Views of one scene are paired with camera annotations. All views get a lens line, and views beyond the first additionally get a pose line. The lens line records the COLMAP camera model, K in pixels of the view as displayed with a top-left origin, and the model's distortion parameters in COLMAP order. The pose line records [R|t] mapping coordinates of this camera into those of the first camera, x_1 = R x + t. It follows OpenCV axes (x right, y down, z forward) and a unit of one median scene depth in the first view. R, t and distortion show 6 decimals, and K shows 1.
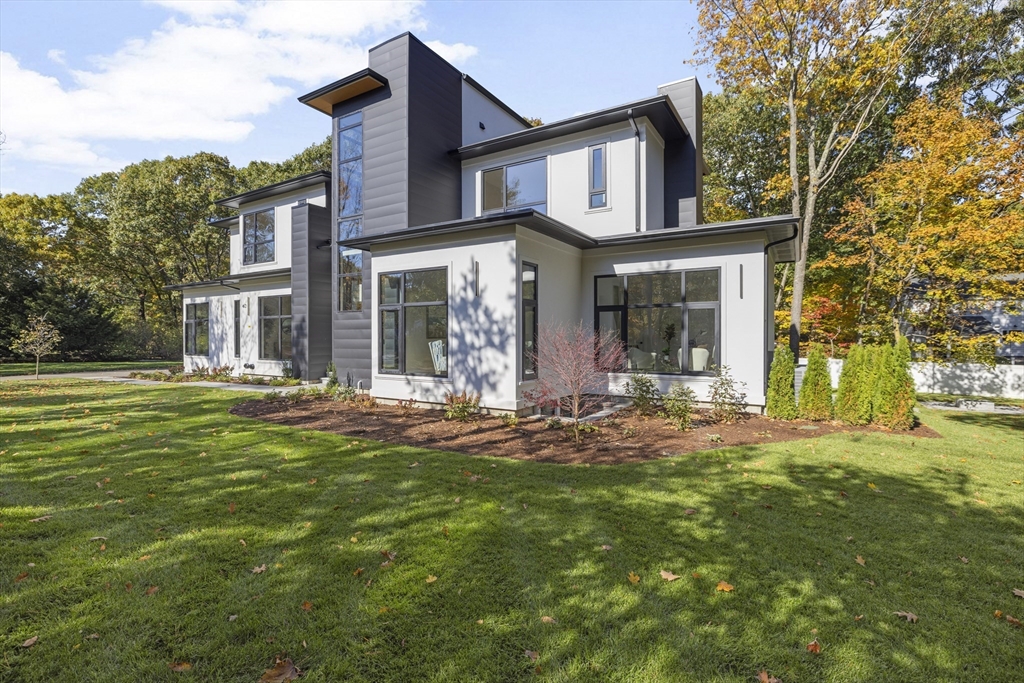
lens RADIAL K [[471.6, 0, 511.3], [0, 471.6, 337.9], [0, 0, 1]] dist [-0.000269, -0.000012]
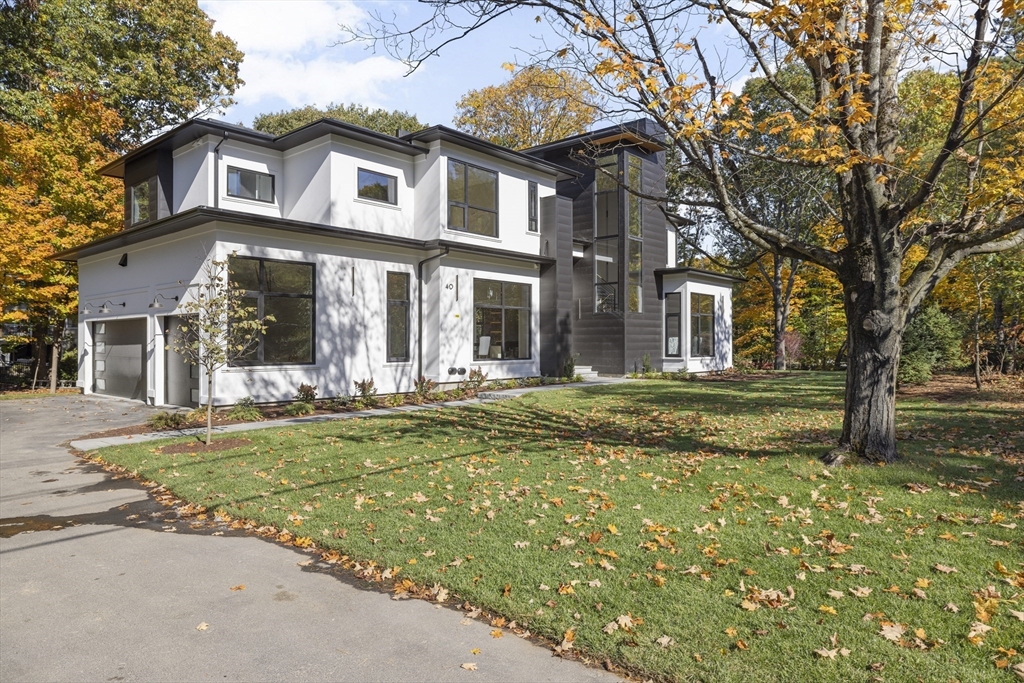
lens RADIAL K [[646.8, 0, 512.1], [0, 646.8, 342.5], [0, 0, 1]] dist [0.000604, 0.000012]
pose [[0.157423, -0.002591, 0.987528, -1.555842], [-0.001265, 0.999995, 0.002826, 0.012986], [-0.987530, -0.001694, 0.157419, 0.781330]]
